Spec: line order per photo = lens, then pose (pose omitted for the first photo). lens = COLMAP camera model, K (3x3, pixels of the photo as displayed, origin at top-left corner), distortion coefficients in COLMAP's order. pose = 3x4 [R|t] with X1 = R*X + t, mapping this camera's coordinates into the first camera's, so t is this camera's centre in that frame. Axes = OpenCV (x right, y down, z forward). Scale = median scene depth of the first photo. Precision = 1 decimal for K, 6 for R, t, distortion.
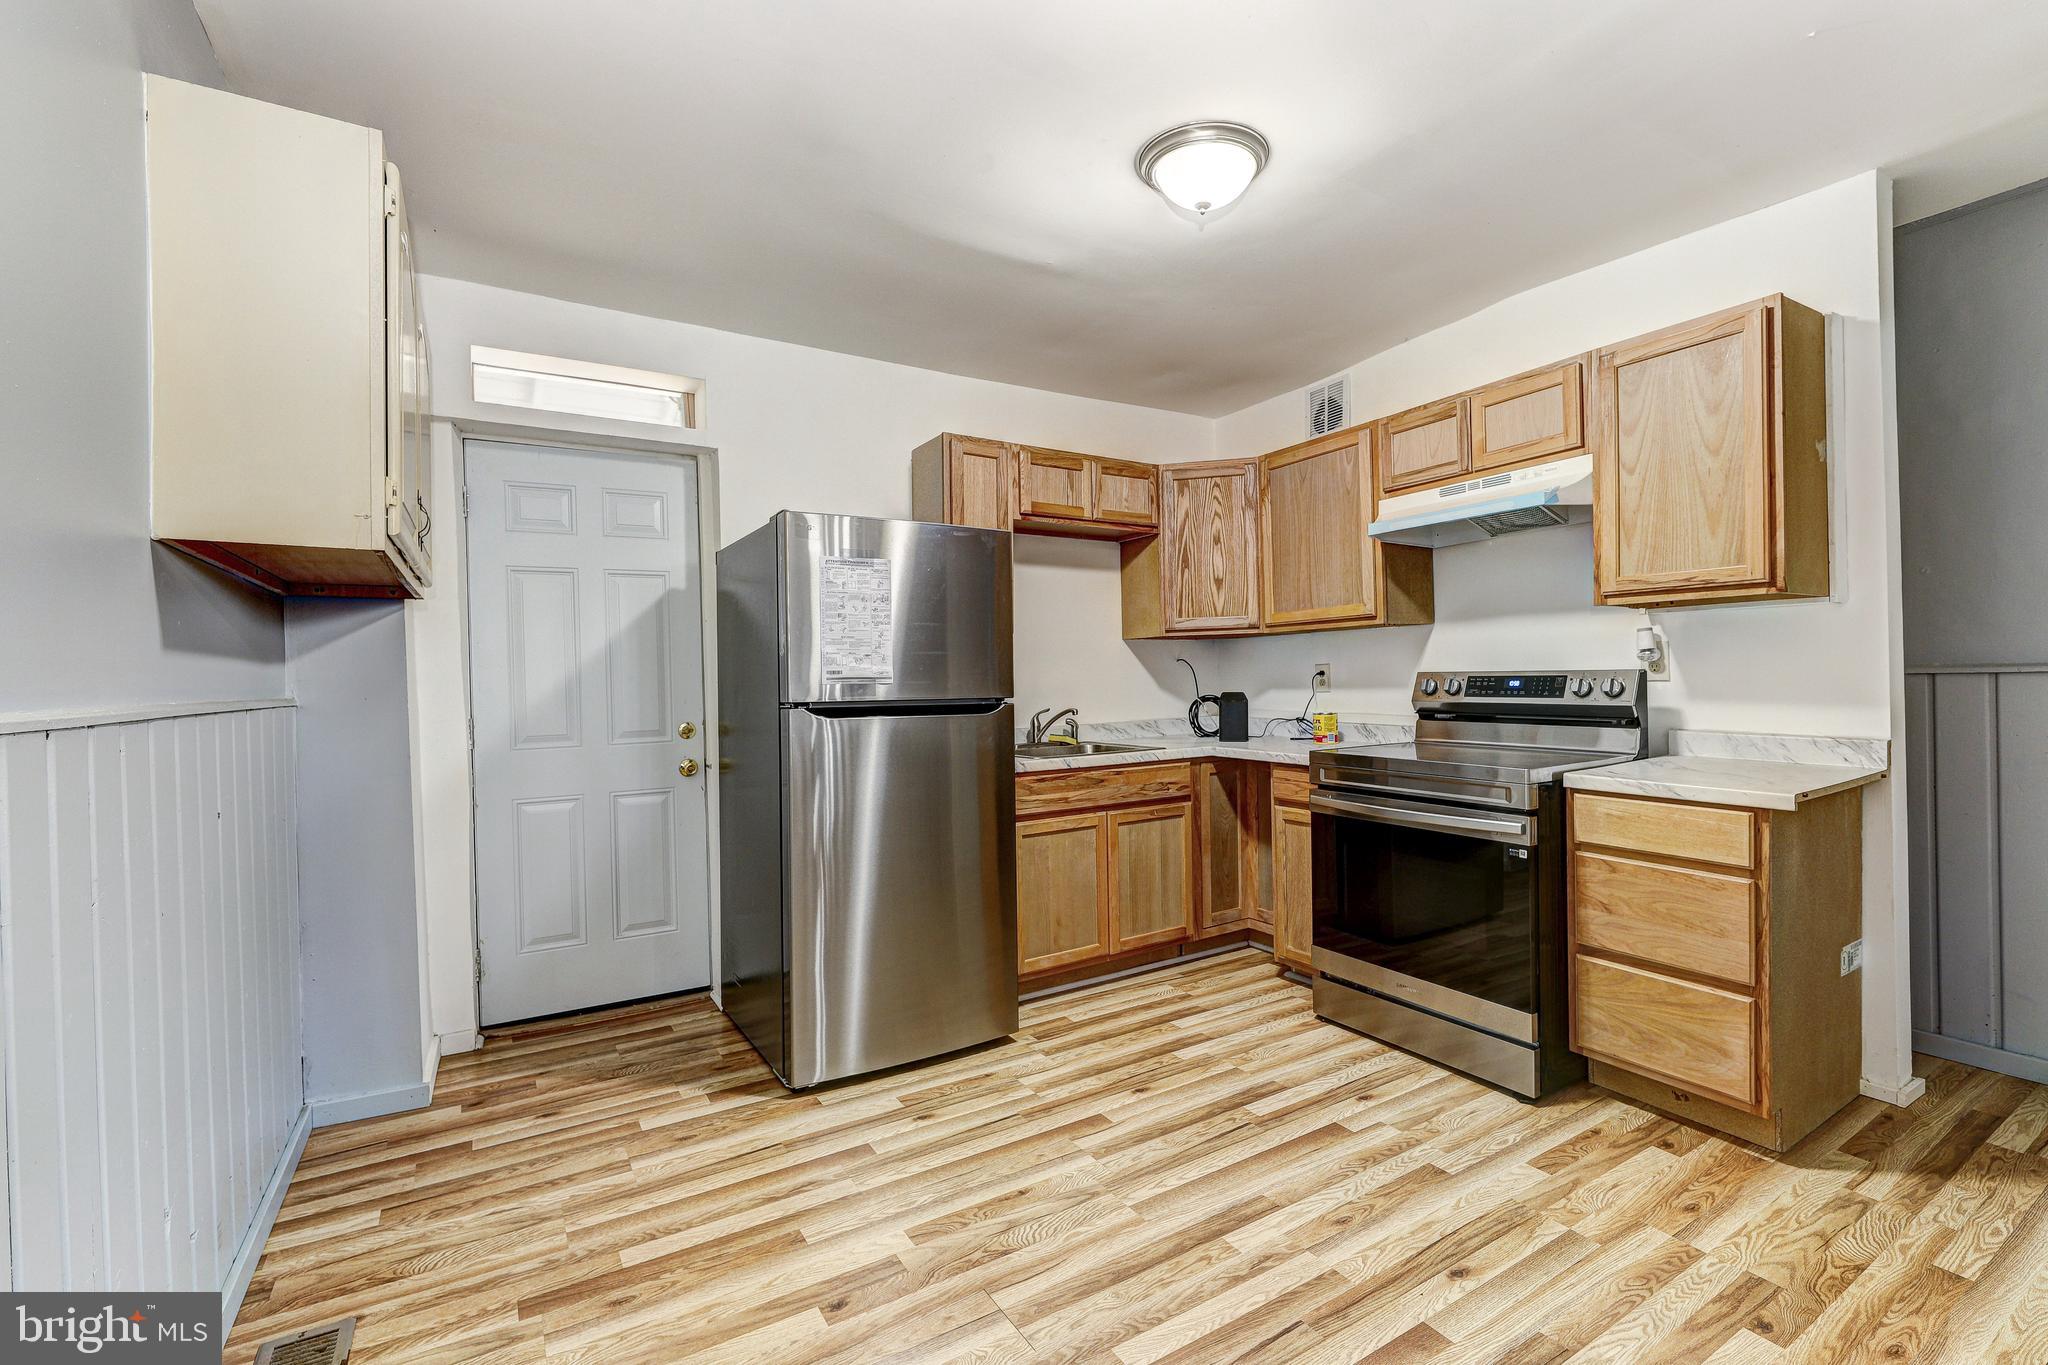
lens RADIAL K [[922.4, 0, 1059.8], [0, 922.4, 680.4], [0, 0, 1]] dist [-0.010037, 0.000661]
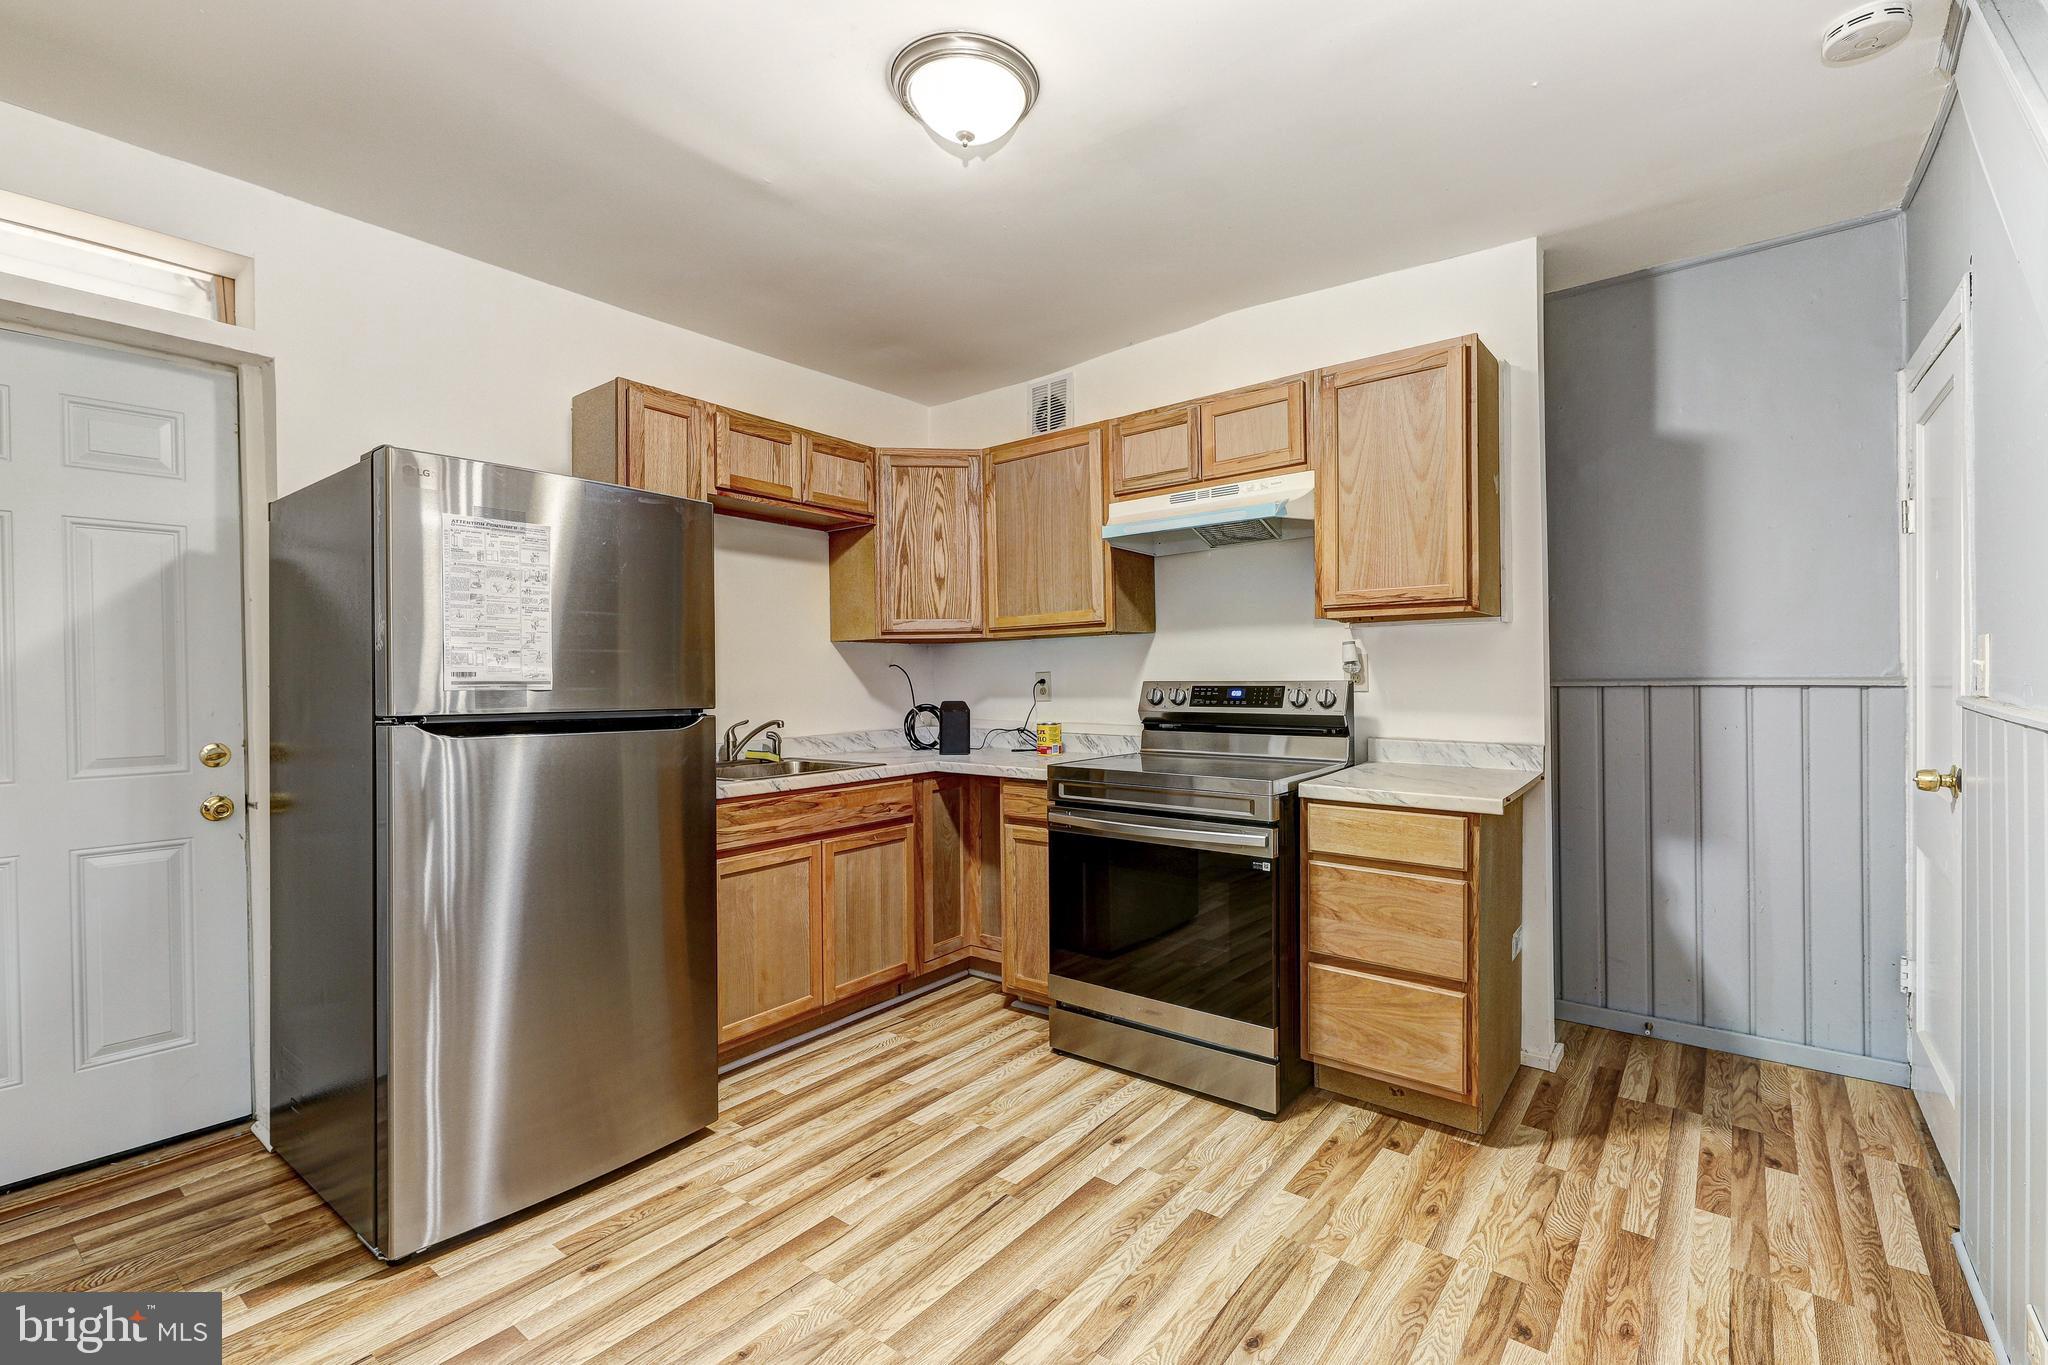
lens RADIAL K [[916.6, 0, 1044.5], [0, 916.6, 683.2], [0, 0, 1]] dist [-0.001251, -0.001450]
pose [[0.941928, 0.008636, 0.335703, -0.048150], [-0.007022, 0.999957, -0.006019, -0.000532], [-0.335741, 0.003312, 0.941949, 0.142712]]
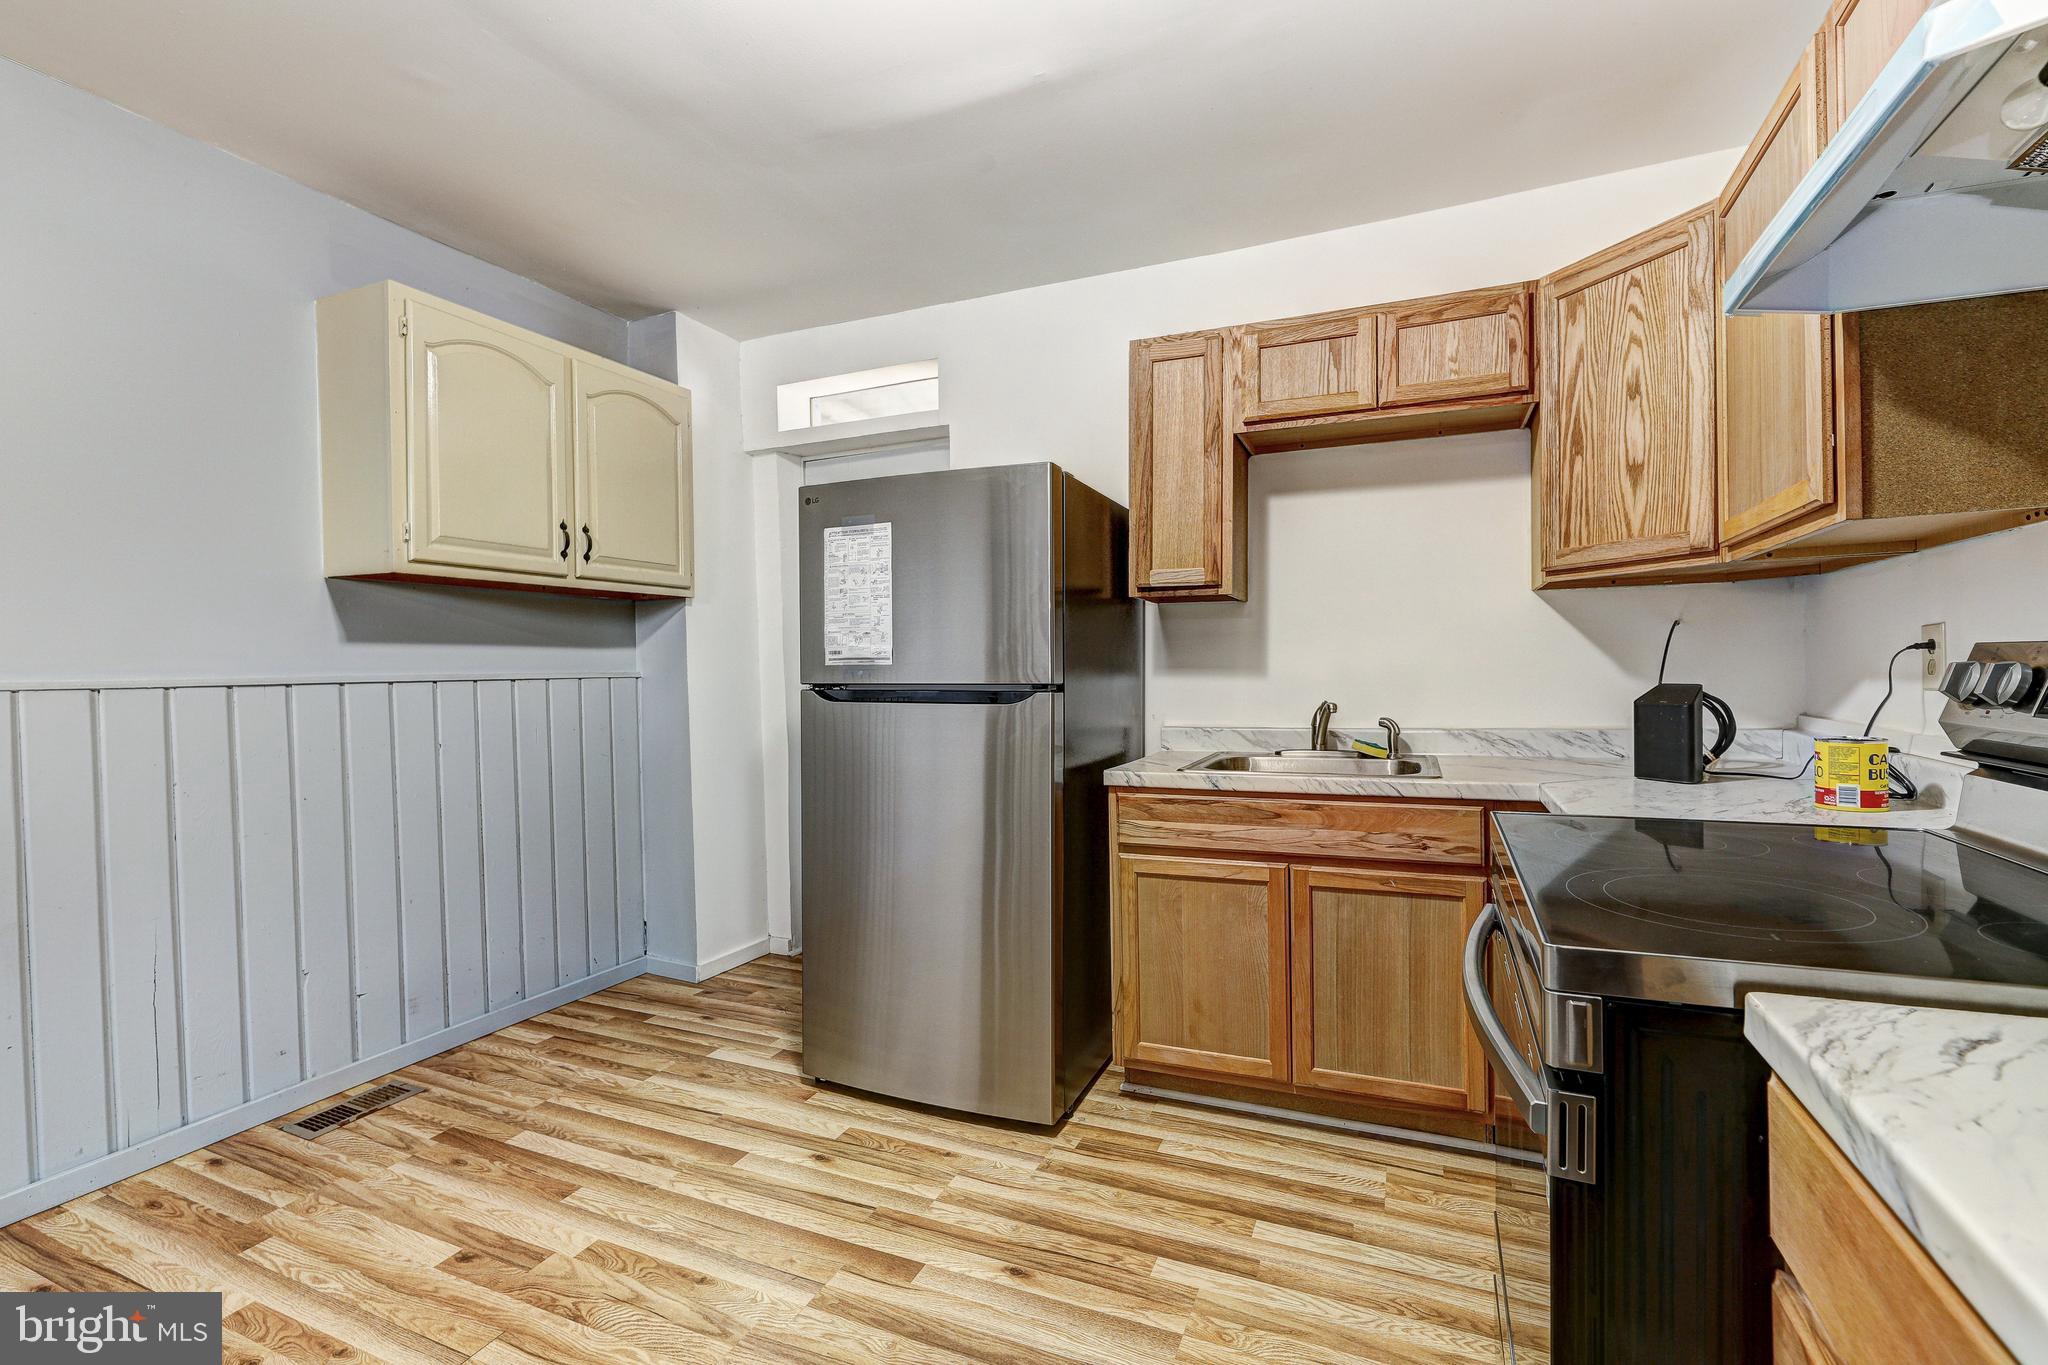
lens RADIAL K [[963.4, 0, 1130.5], [0, 963.4, 684.3], [0, 0, 1]] dist [0.000727, -0.000806]
pose [[0.540968, 0.026579, -0.840623, 0.647149], [0.002149, 0.999454, 0.032984, -0.007156], [0.841041, -0.019649, 0.540615, 0.632870]]
